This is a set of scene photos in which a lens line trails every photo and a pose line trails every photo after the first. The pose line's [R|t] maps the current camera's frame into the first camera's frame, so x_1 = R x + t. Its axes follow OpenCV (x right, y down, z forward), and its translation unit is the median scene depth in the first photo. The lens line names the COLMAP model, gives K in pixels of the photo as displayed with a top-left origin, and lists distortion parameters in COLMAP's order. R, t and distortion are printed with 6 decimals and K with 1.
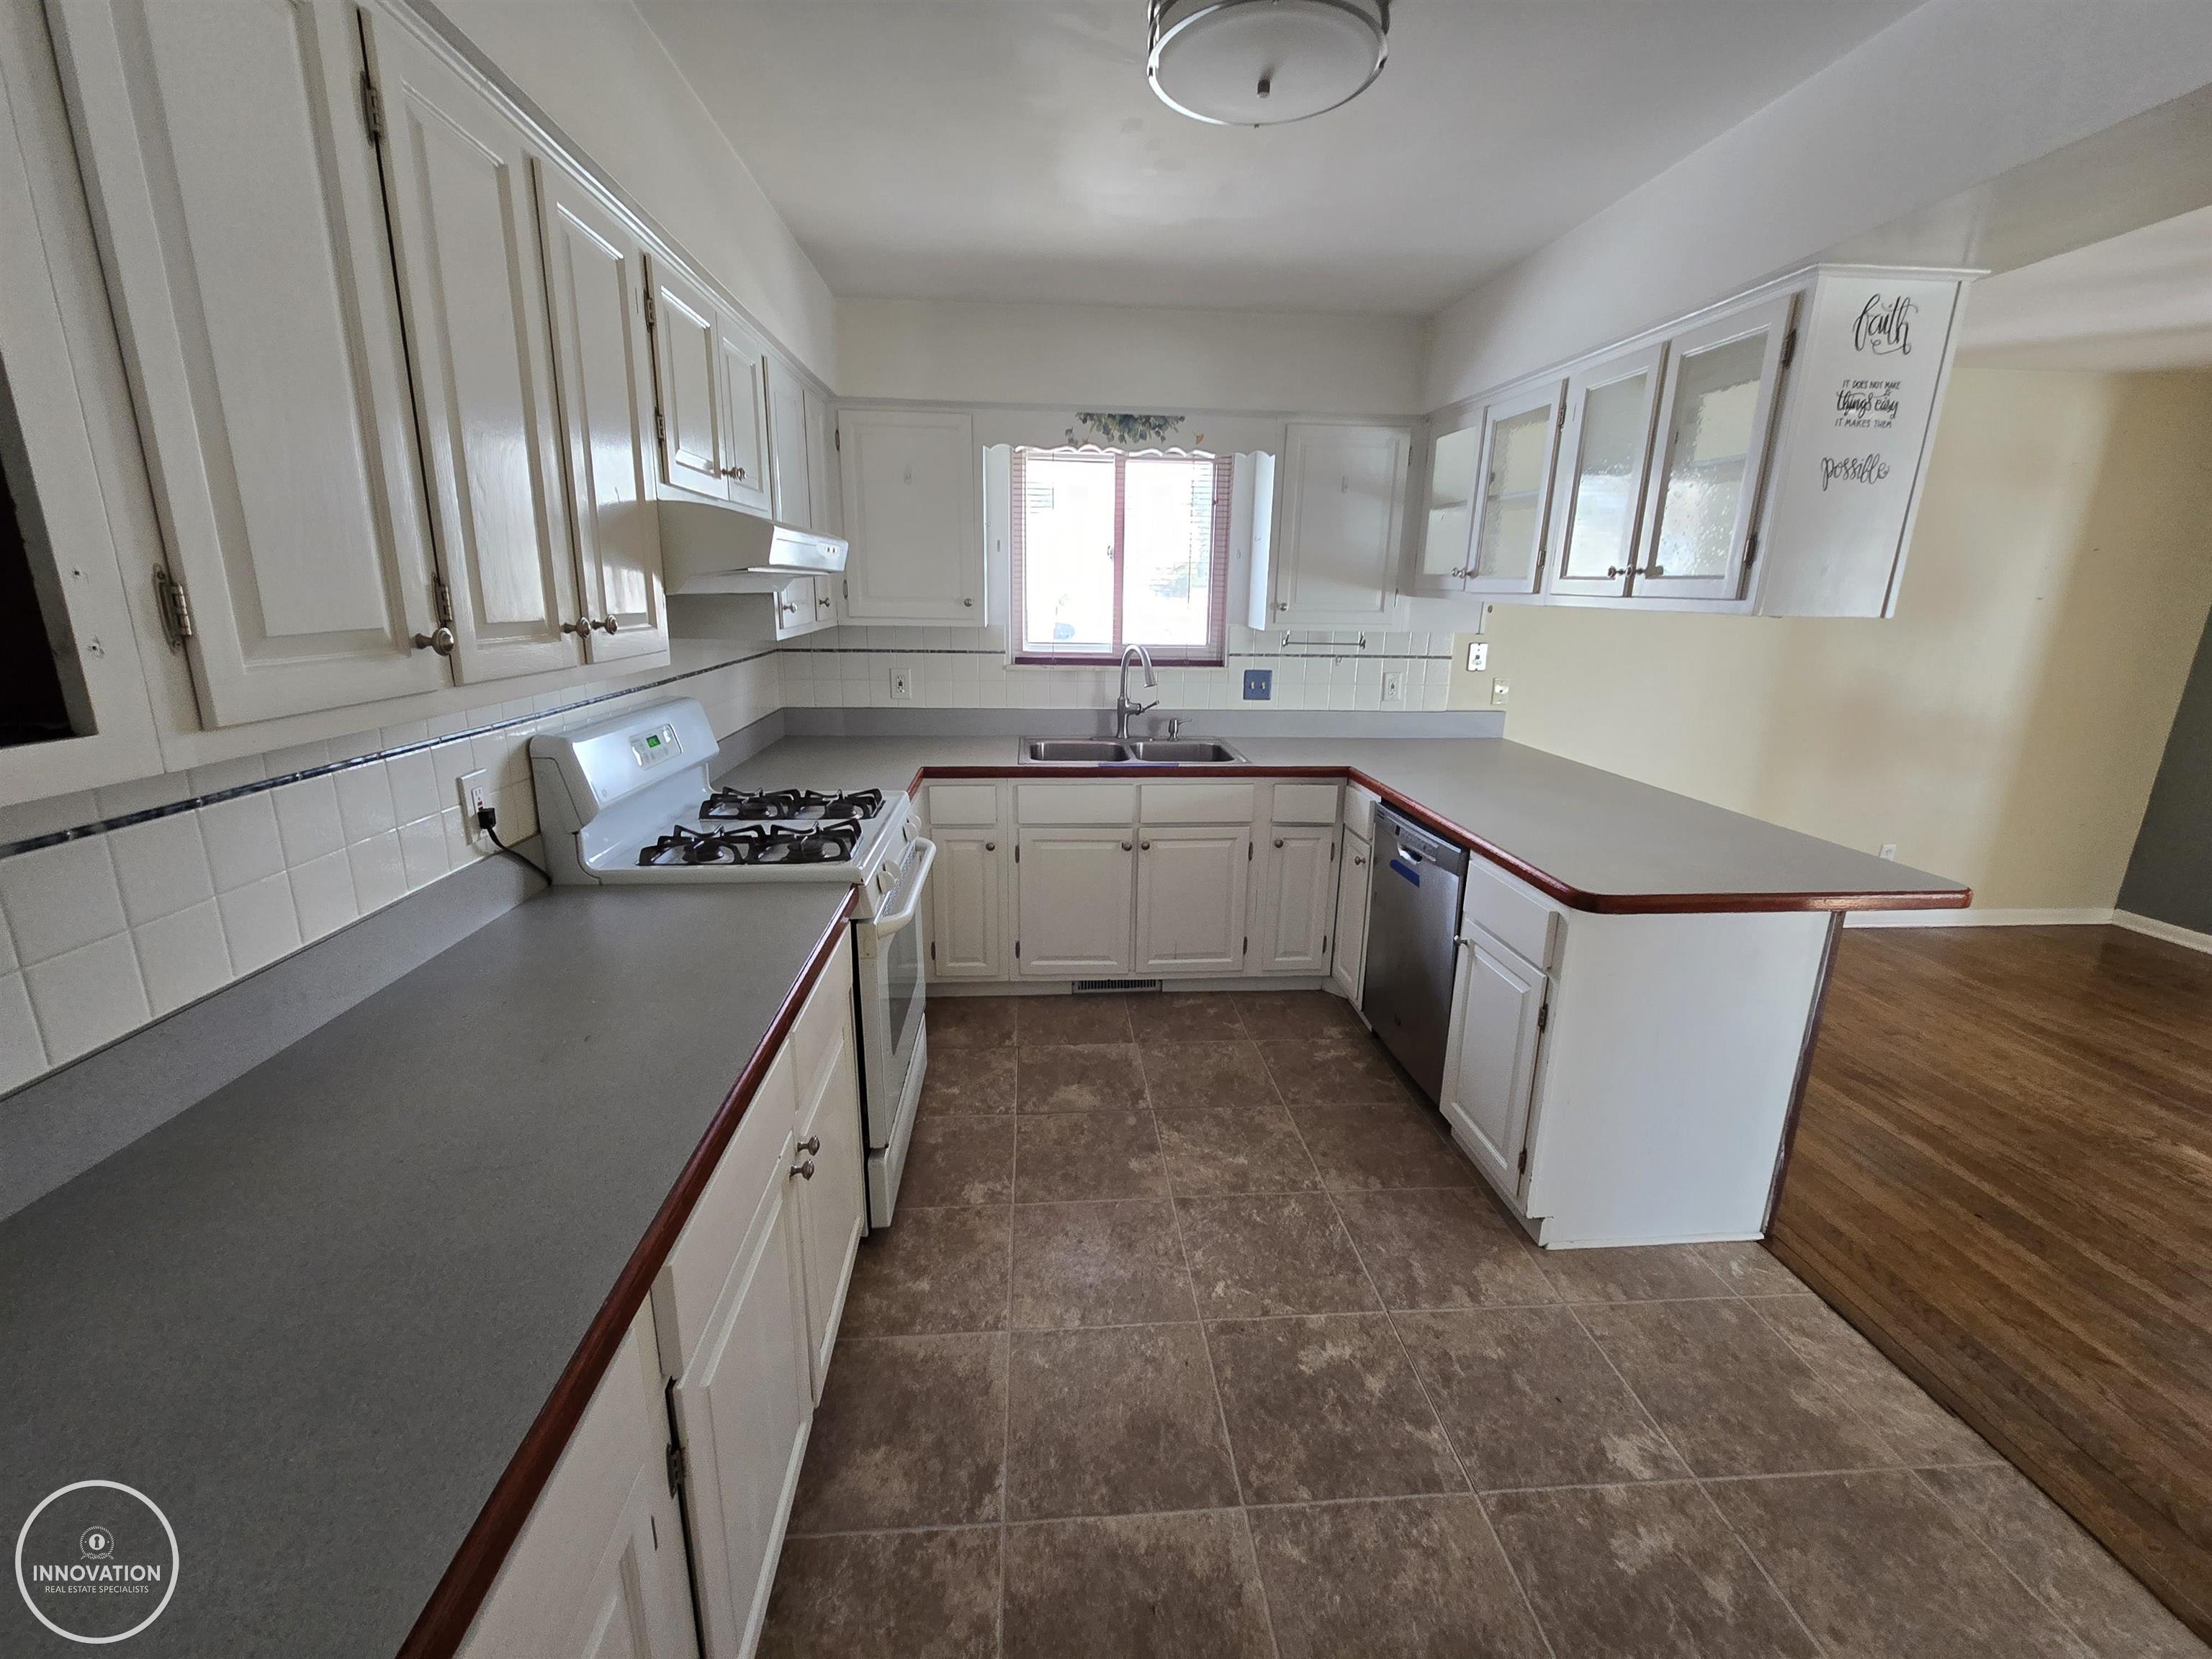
lens RADIAL K [[905.4, 0, 1083.1], [0, 905.4, 815.2], [0, 0, 1]] dist [0.000576, 0.000050]
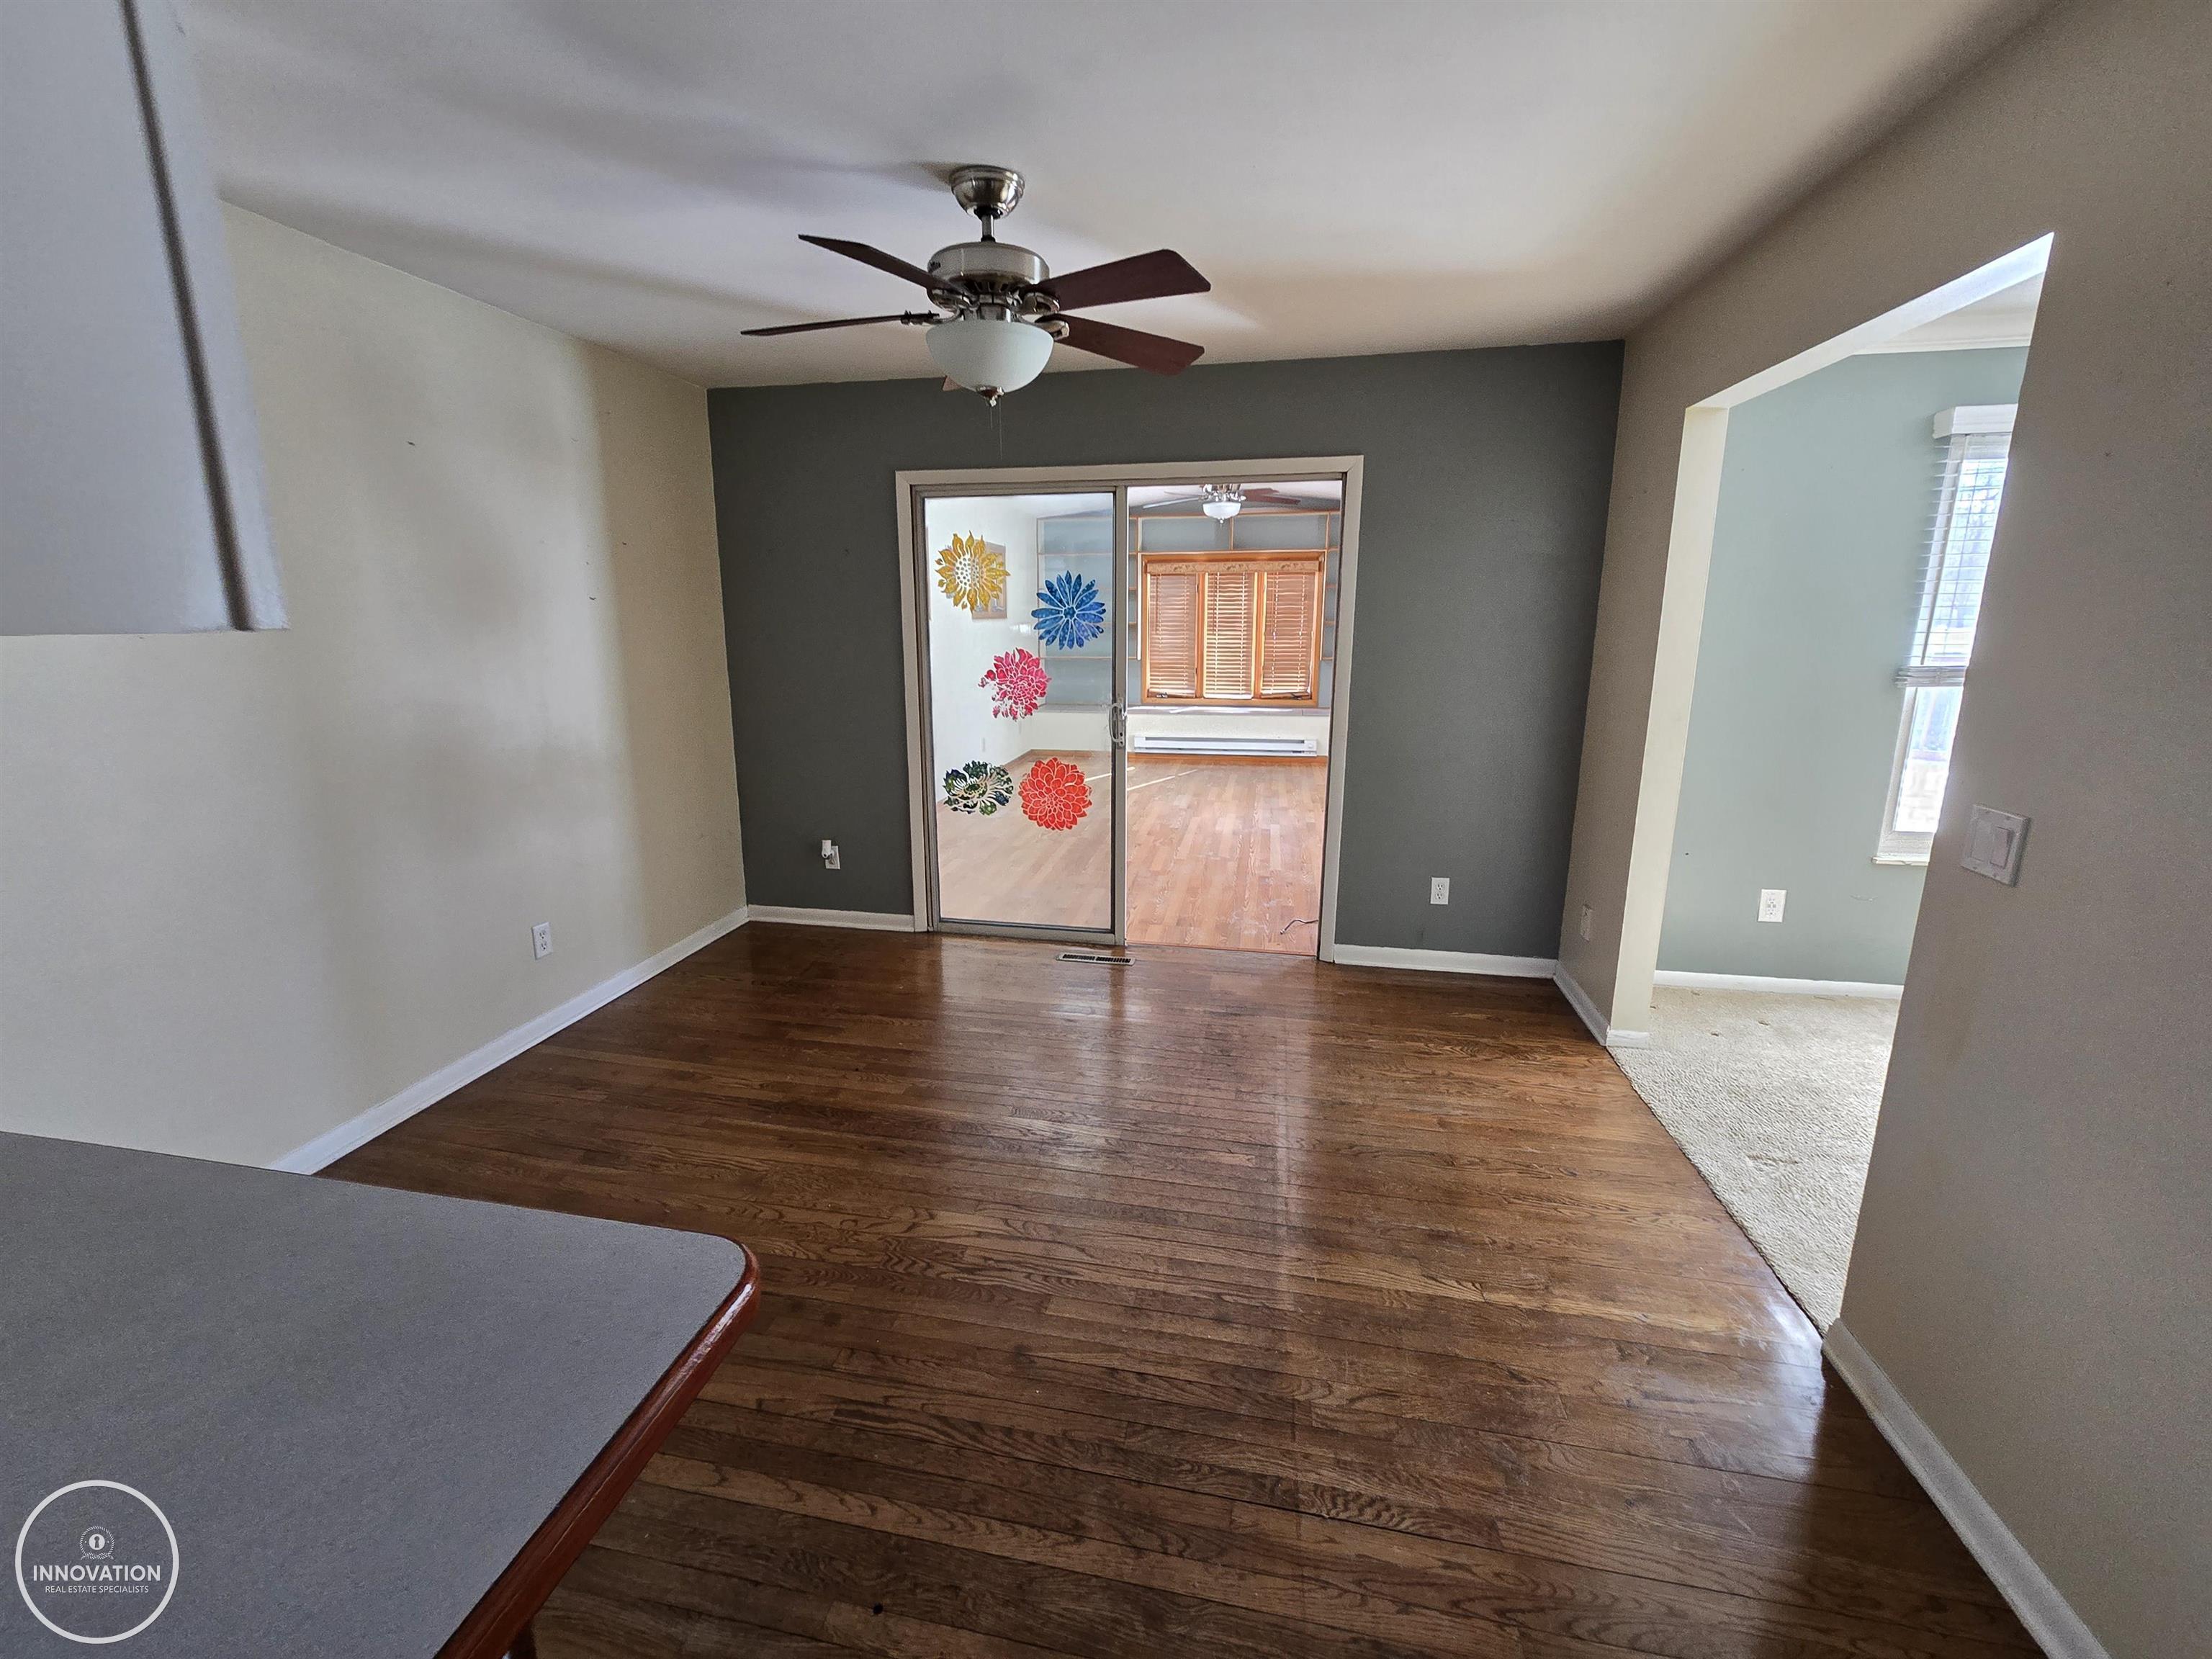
lens RADIAL K [[905.4, 0, 1083.1], [0, 905.4, 815.2], [0, 0, 1]] dist [0.000576, 0.000050]
pose [[0.265576, -0.217946, 0.939132, 0.366902], [0.238438, 0.958699, 0.155059, -0.071544], [-0.934139, 0.182745, 0.306574, 0.377927]]
